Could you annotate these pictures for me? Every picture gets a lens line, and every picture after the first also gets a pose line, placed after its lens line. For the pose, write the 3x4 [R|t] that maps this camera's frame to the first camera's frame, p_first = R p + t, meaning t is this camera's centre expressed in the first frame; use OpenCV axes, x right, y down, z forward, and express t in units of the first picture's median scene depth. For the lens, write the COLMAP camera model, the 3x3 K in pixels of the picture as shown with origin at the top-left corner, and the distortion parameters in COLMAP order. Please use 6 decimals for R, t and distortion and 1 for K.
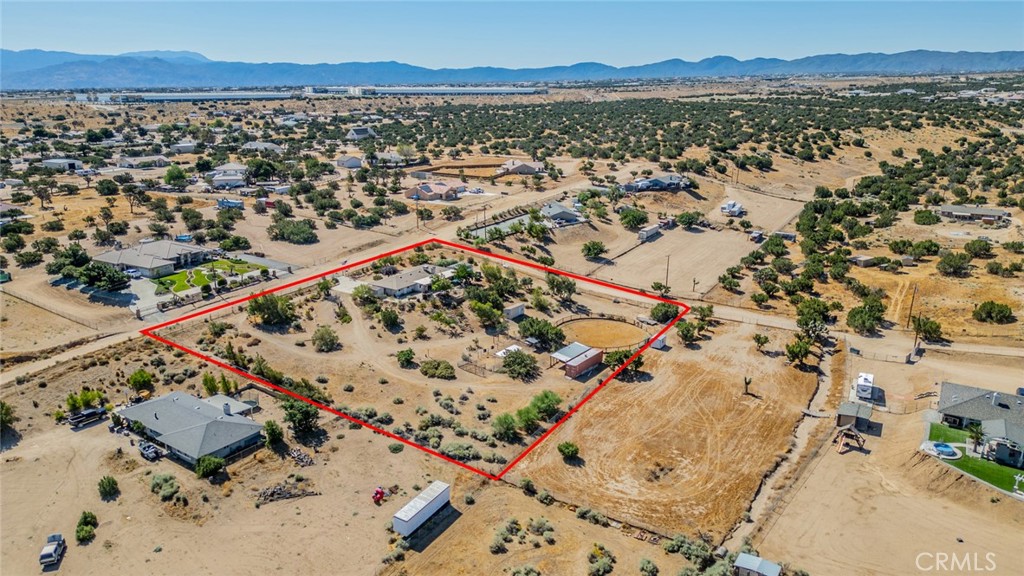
lens RADIAL K [[712.6, 0, 511.8], [0, 712.6, 286.9], [0, 0, 1]] dist [0.034843, -0.014850]
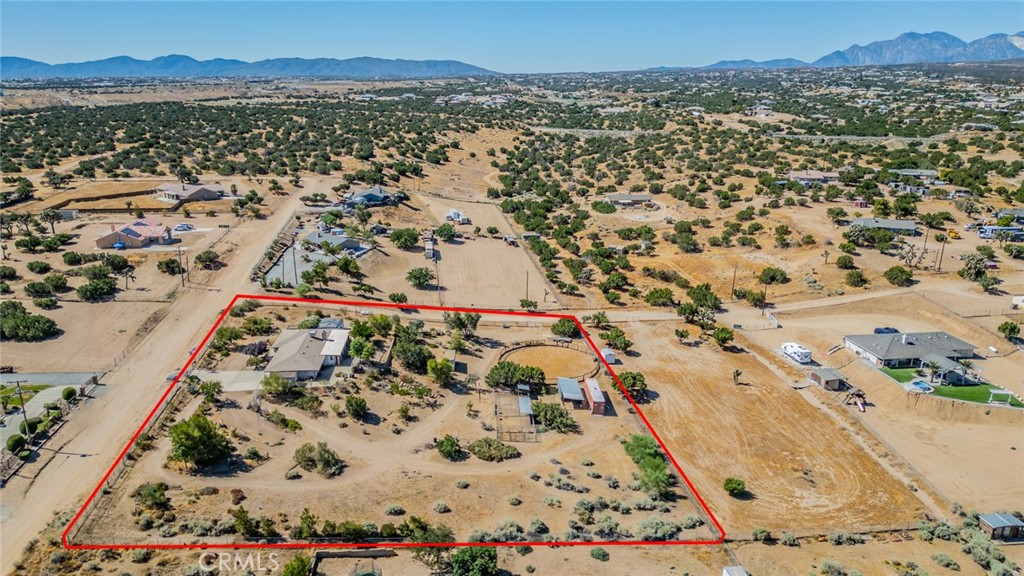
lens RADIAL K [[712.6, 0, 511.7], [0, 712.6, 290.1], [0, 0, 1]] dist [0.034843, -0.014850]
pose [[0.779823, -0.171091, 0.602166, -0.488076], [0.170206, 0.983637, 0.059055, -0.098208], [-0.602417, 0.056440, 0.796184, 0.282794]]
